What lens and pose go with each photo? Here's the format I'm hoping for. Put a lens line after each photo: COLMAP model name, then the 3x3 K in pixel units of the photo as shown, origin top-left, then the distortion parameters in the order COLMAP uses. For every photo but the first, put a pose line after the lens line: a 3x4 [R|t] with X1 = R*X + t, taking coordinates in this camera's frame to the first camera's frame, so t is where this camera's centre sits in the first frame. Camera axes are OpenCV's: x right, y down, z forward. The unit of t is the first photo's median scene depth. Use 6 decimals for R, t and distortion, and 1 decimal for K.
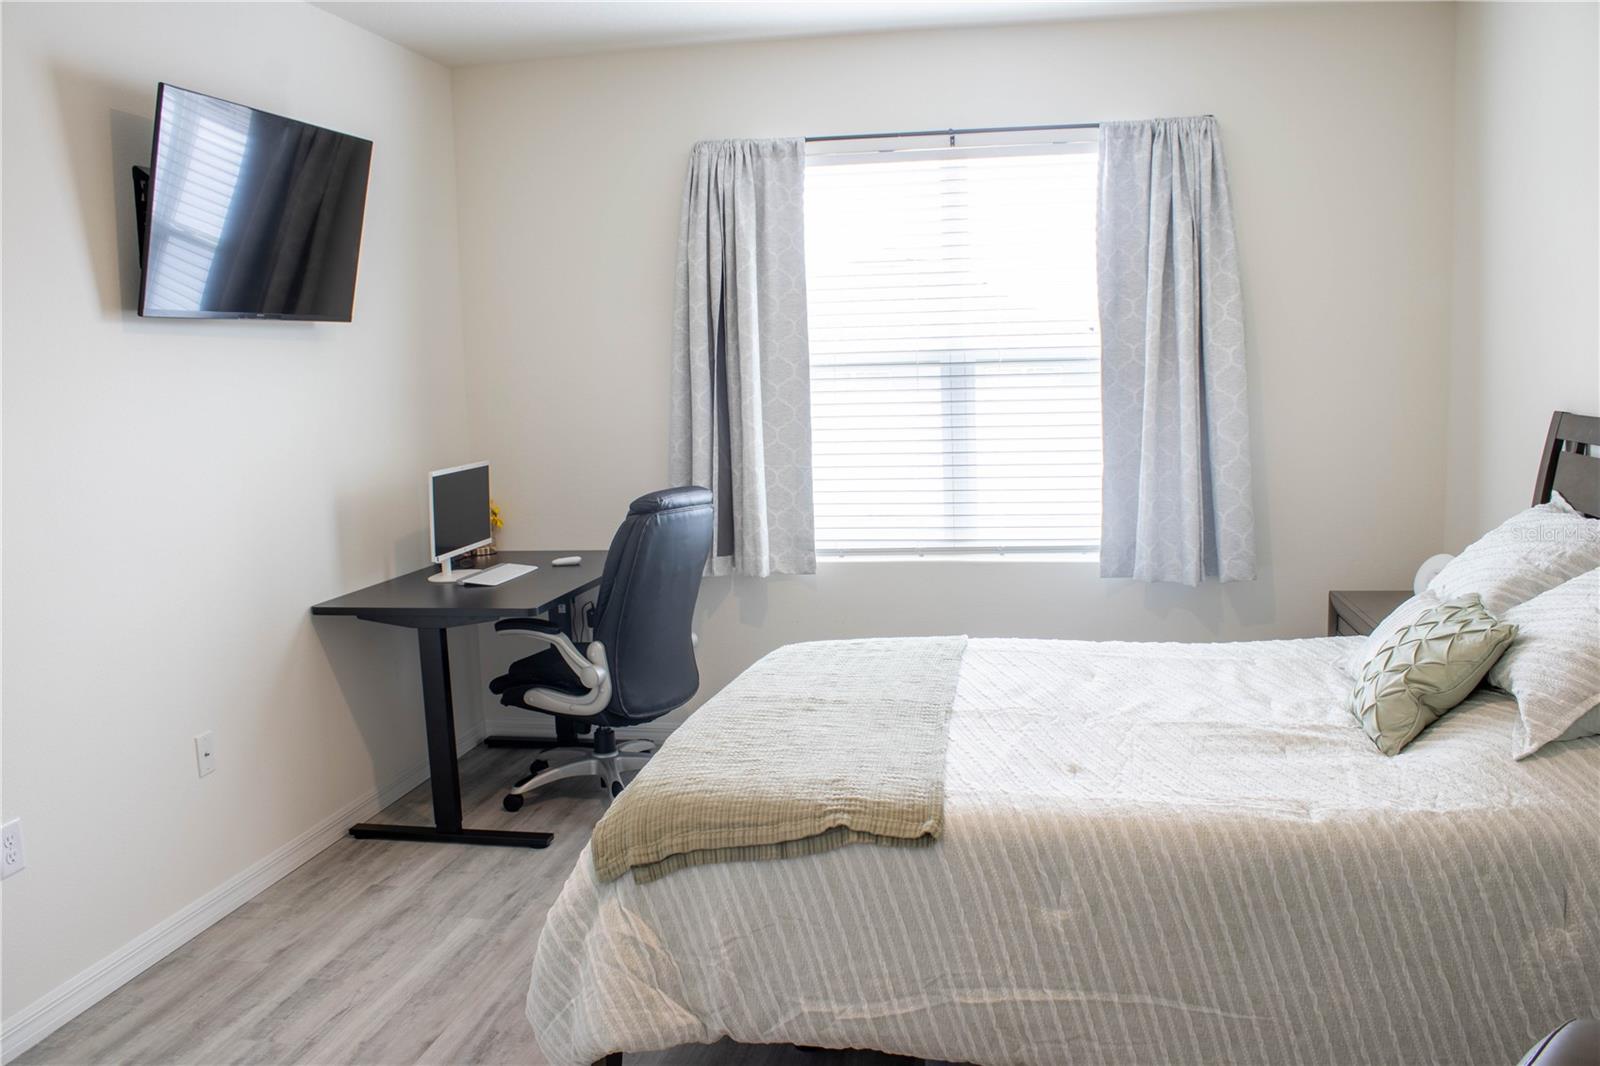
lens RADIAL K [[1323.1, 0, 800.0], [0, 1323.1, 533.0], [0, 0, 1]] dist [-0.161490, 0.127324]
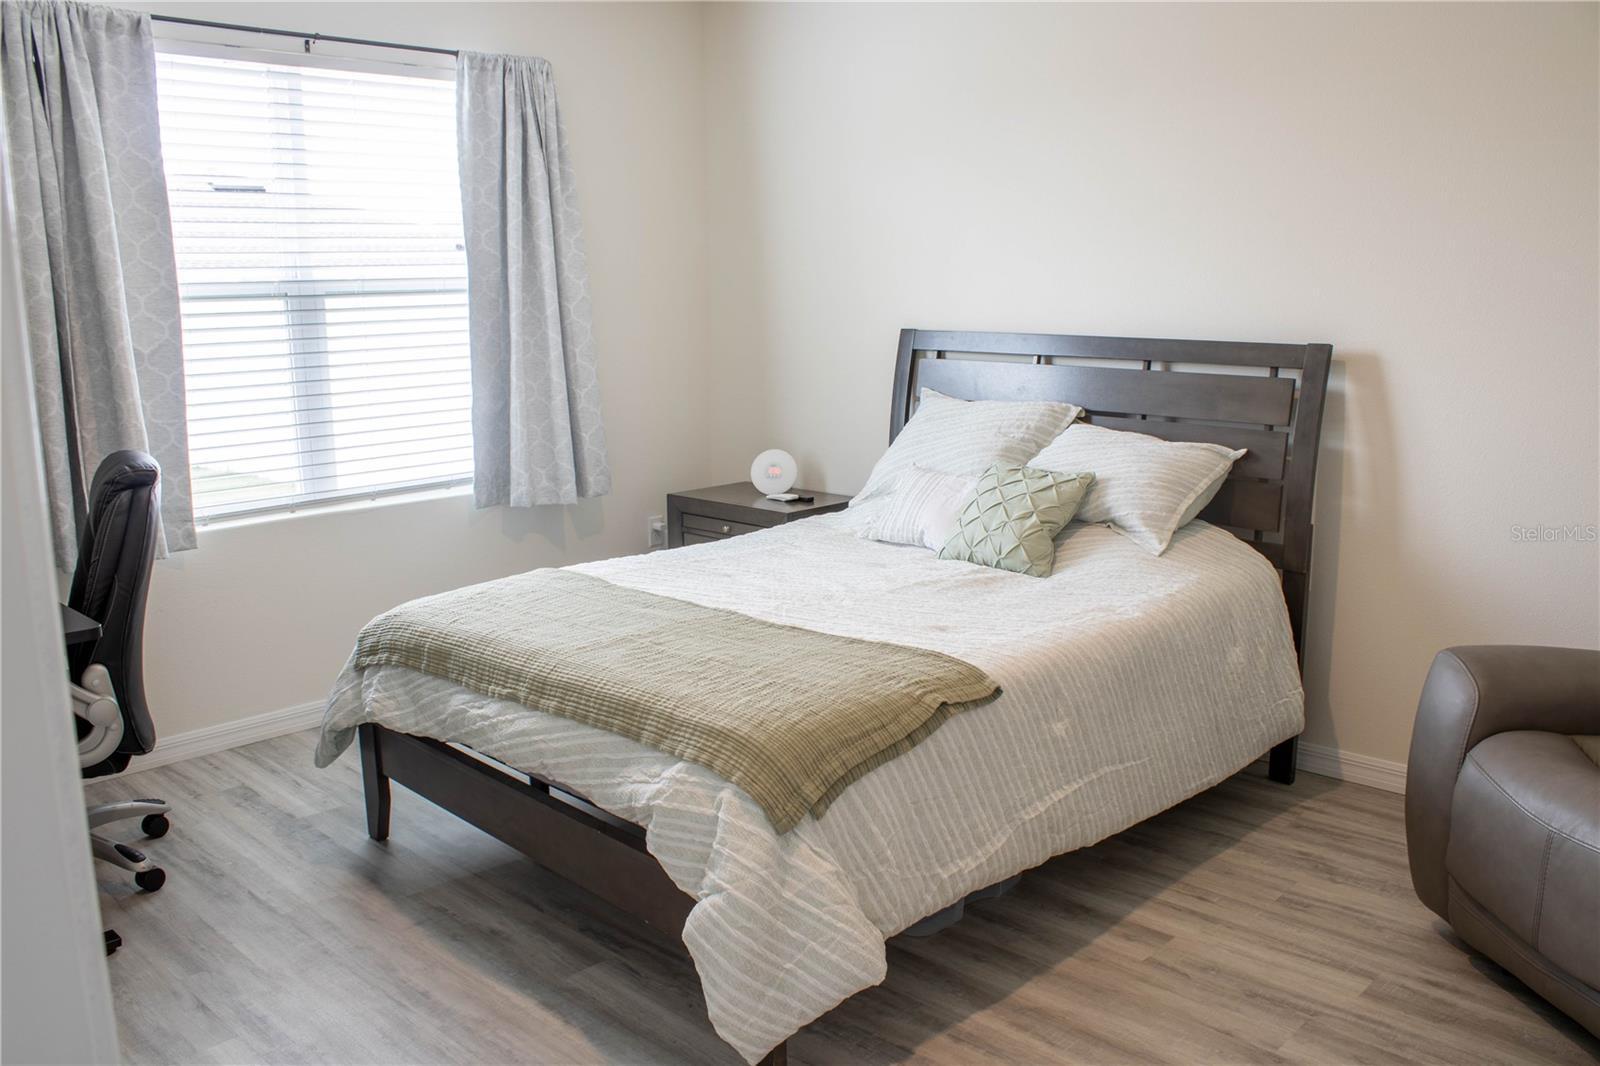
lens RADIAL K [[1309.0, 0, 800.0], [0, 1309.0, 533.0], [0, 0, 1]] dist [-0.137003, 0.120587]
pose [[0.560009, -0.133951, 0.817586, -0.466731], [0.100061, 0.990555, 0.093753, -0.017202], [-0.822422, 0.029306, 0.568122, 0.239880]]
